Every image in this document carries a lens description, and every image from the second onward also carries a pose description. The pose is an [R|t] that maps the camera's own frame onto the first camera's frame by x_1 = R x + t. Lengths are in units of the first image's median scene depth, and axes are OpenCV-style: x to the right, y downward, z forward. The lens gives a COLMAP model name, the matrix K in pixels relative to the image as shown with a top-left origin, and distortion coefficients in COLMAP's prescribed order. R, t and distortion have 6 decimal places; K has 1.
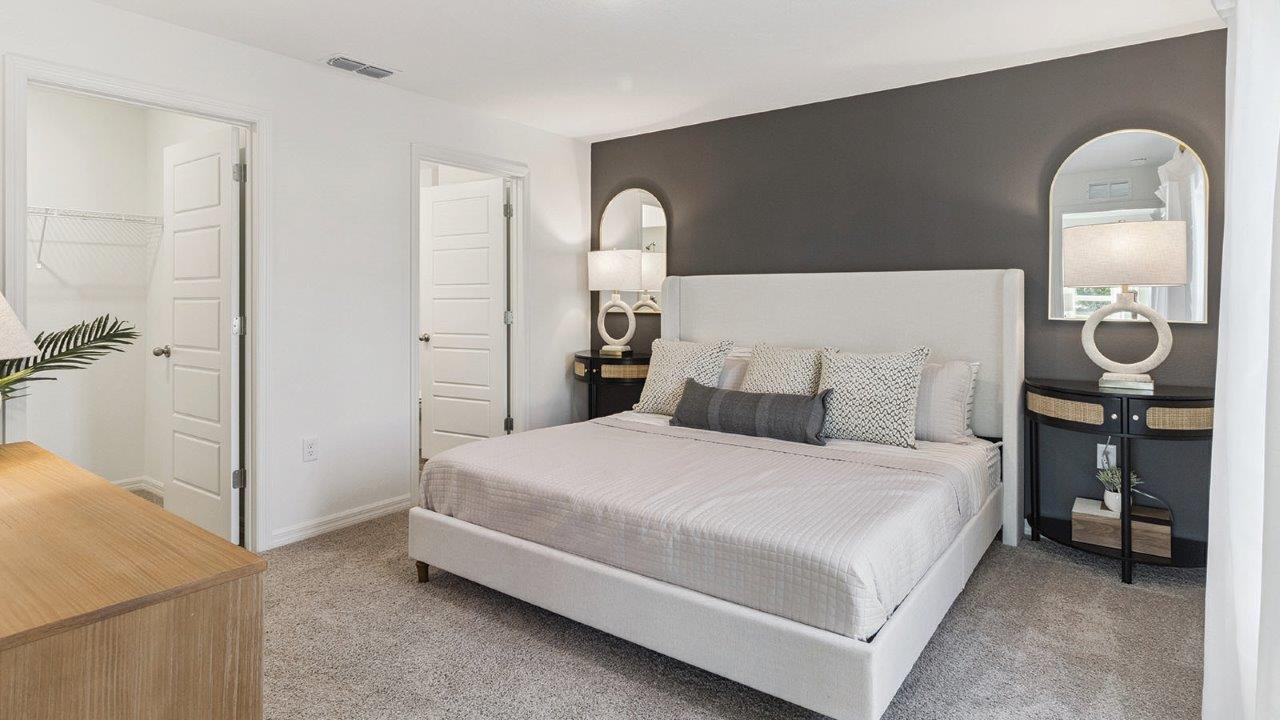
lens RADIAL K [[670.3, 0, 637.6], [0, 670.3, 354.5], [0, 0, 1]] dist [-0.007049, -0.000214]
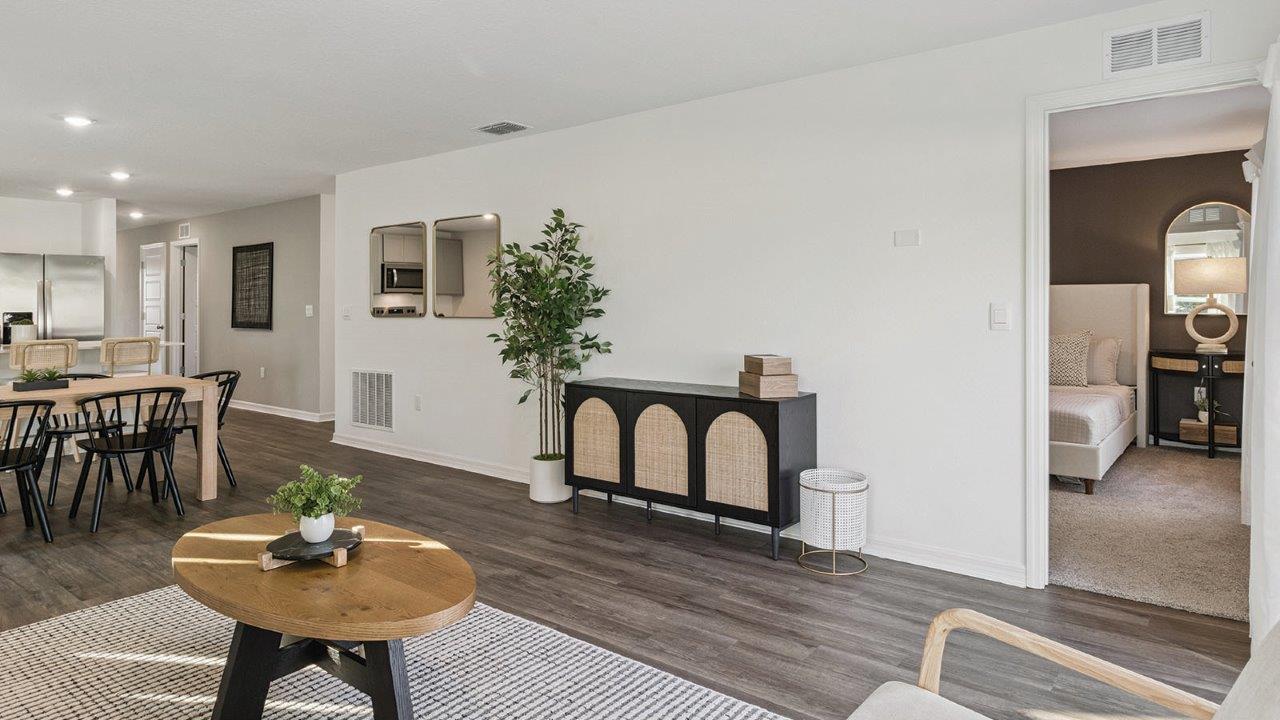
lens RADIAL K [[742.8, 0, 646.3], [0, 742.8, 364.7], [0, 0, 1]] dist [0.004553, 0.002262]
pose [[0.999460, -0.003950, -0.032633, -0.654887], [0.004317, 0.999928, 0.011169, 0.051504], [0.032587, -0.011304, 0.999405, -0.955626]]
